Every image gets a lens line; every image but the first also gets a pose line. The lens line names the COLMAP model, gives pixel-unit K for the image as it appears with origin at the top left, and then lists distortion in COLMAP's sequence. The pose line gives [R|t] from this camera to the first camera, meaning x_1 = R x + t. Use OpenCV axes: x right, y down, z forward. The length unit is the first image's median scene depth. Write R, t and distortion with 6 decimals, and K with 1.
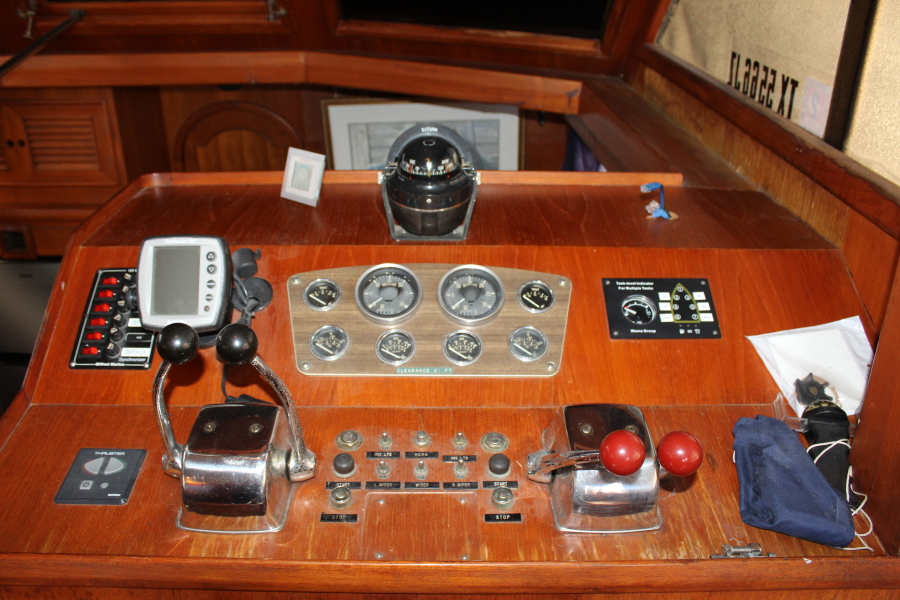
lens RADIAL K [[766.0, 0, 450.1], [0, 766.0, 305.9], [0, 0, 1]] dist [-0.165476, 0.150172]
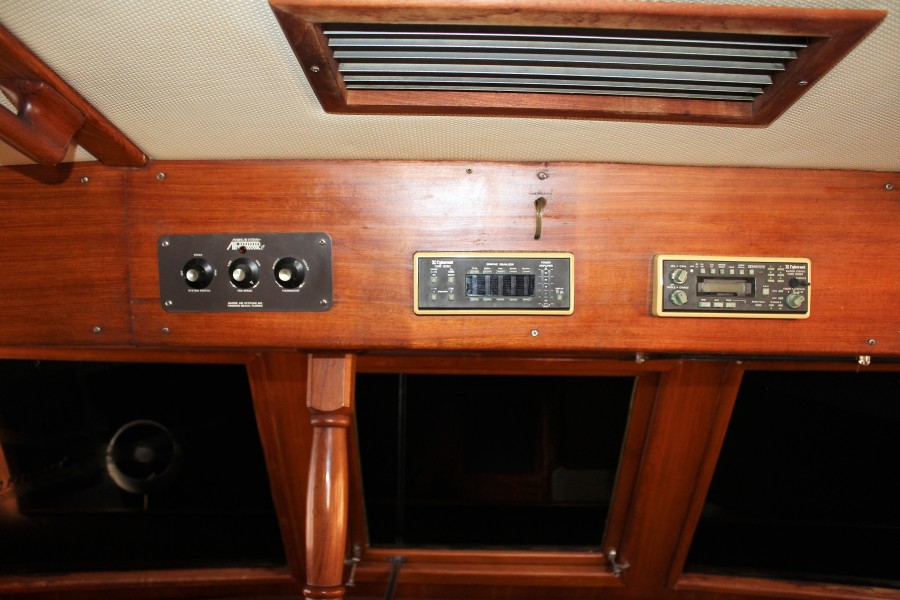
lens RADIAL K [[766.0, 0, 450.1], [0, 766.0, 305.9], [0, 0, 1]] dist [-0.165476, 0.150172]
pose [[0.999912, 0.006696, -0.011413, -0.961402], [-0.012191, 0.801620, -0.597709, -0.191905], [0.005146, 0.597796, 0.801632, 0.078528]]
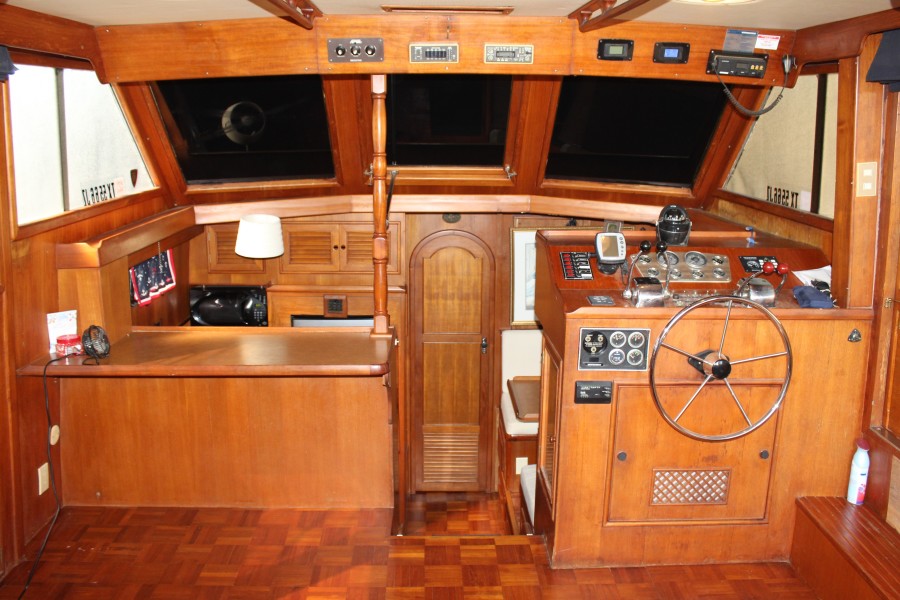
lens RADIAL K [[816.5, 0, 449.6], [0, 816.5, 280.8], [0, 0, 1]] dist [-0.158649, 0.158371]
pose [[0.999687, -0.005671, 0.024375, -0.942432], [0.012021, 0.963074, -0.268968, 0.838735], [-0.021950, 0.269176, 0.962841, -1.809913]]
